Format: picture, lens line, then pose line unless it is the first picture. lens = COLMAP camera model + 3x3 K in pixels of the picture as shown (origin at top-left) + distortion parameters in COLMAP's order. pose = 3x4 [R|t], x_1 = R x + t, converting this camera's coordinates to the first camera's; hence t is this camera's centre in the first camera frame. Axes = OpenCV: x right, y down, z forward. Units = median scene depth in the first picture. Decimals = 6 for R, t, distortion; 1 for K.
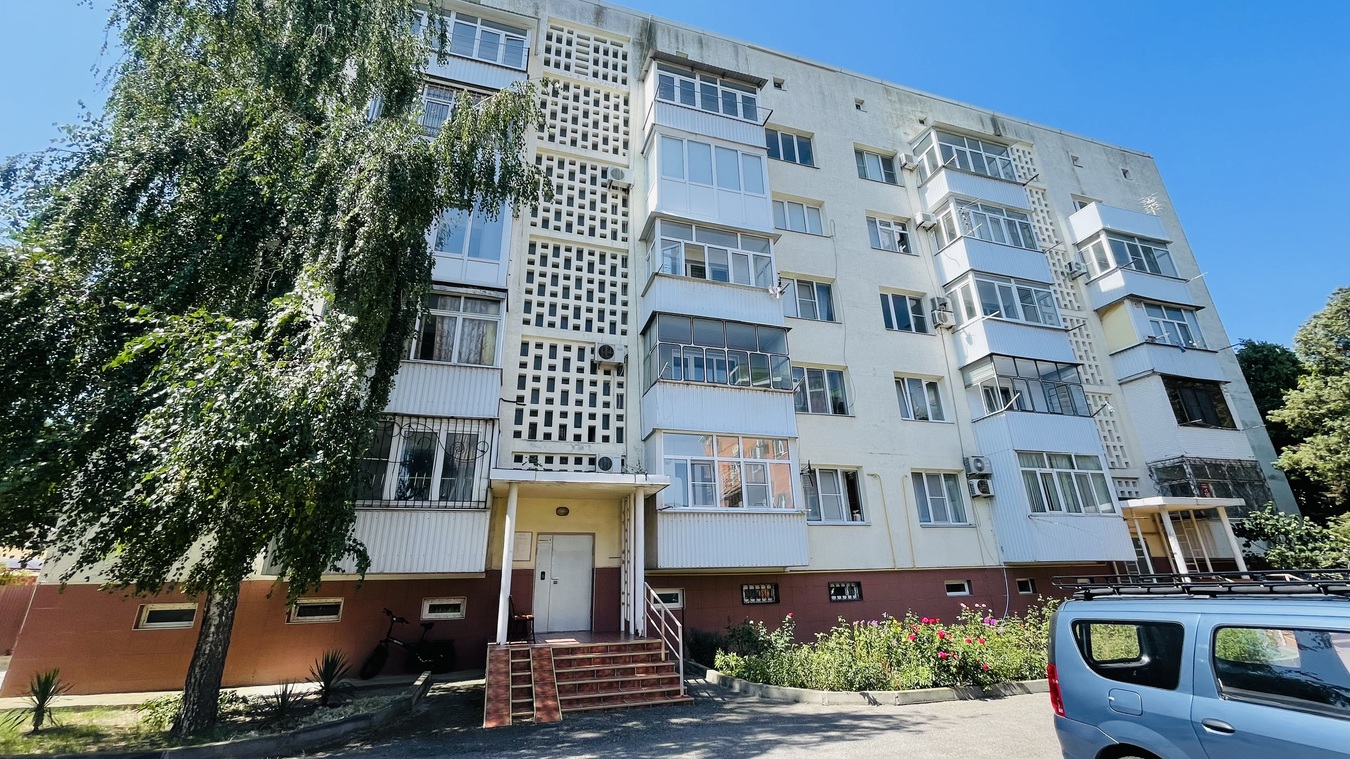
lens RADIAL K [[544.5, 0, 673.3], [0, 544.5, 375.8], [0, 0, 1]] dist [-0.002047, 0.000444]
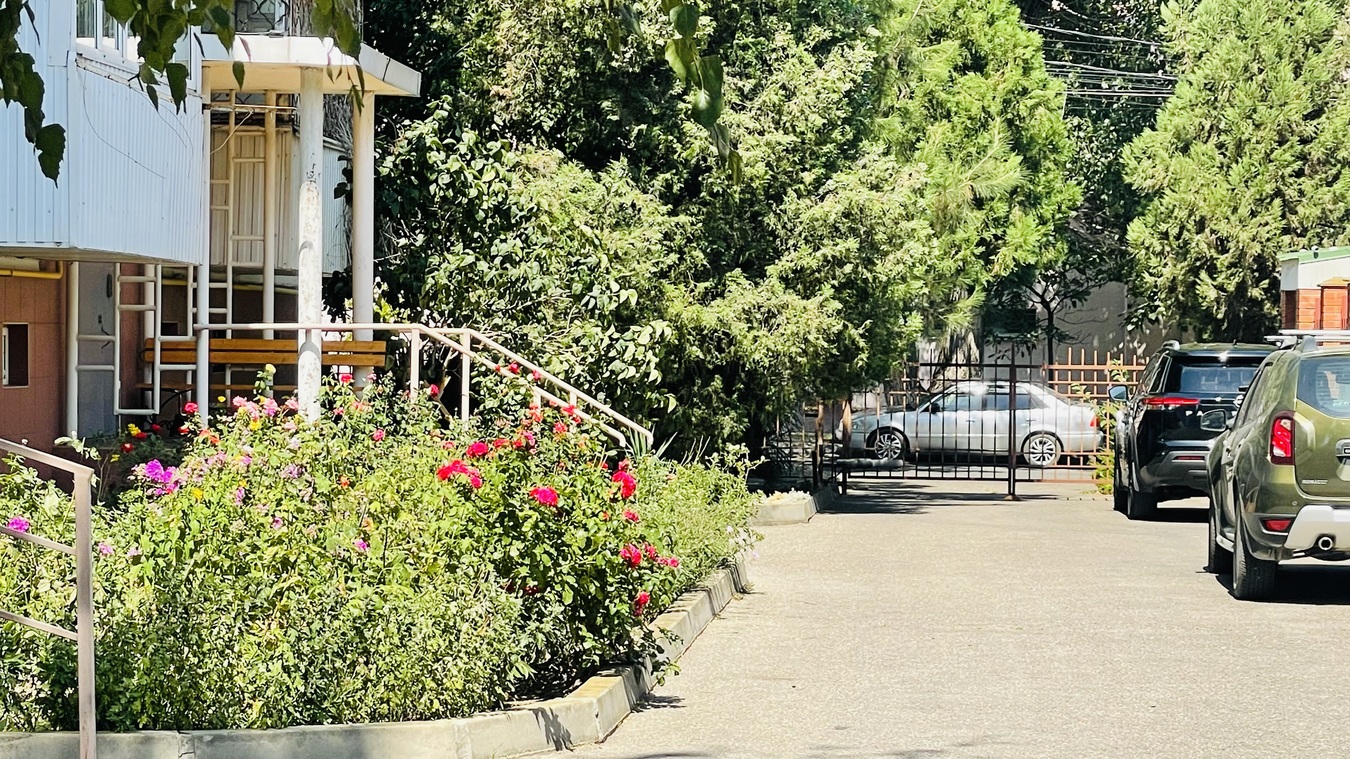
lens RADIAL K [[3387.8, 0, 674.4], [0, 3387.8, 378.7], [0, 0, 1]] dist [-0.107971, 0.000000]
pose [[0.358801, 0.014735, 0.933298, -0.601910], [-0.347727, 0.930014, 0.118999, 0.137694], [-0.866226, -0.367230, 0.338814, 0.276350]]
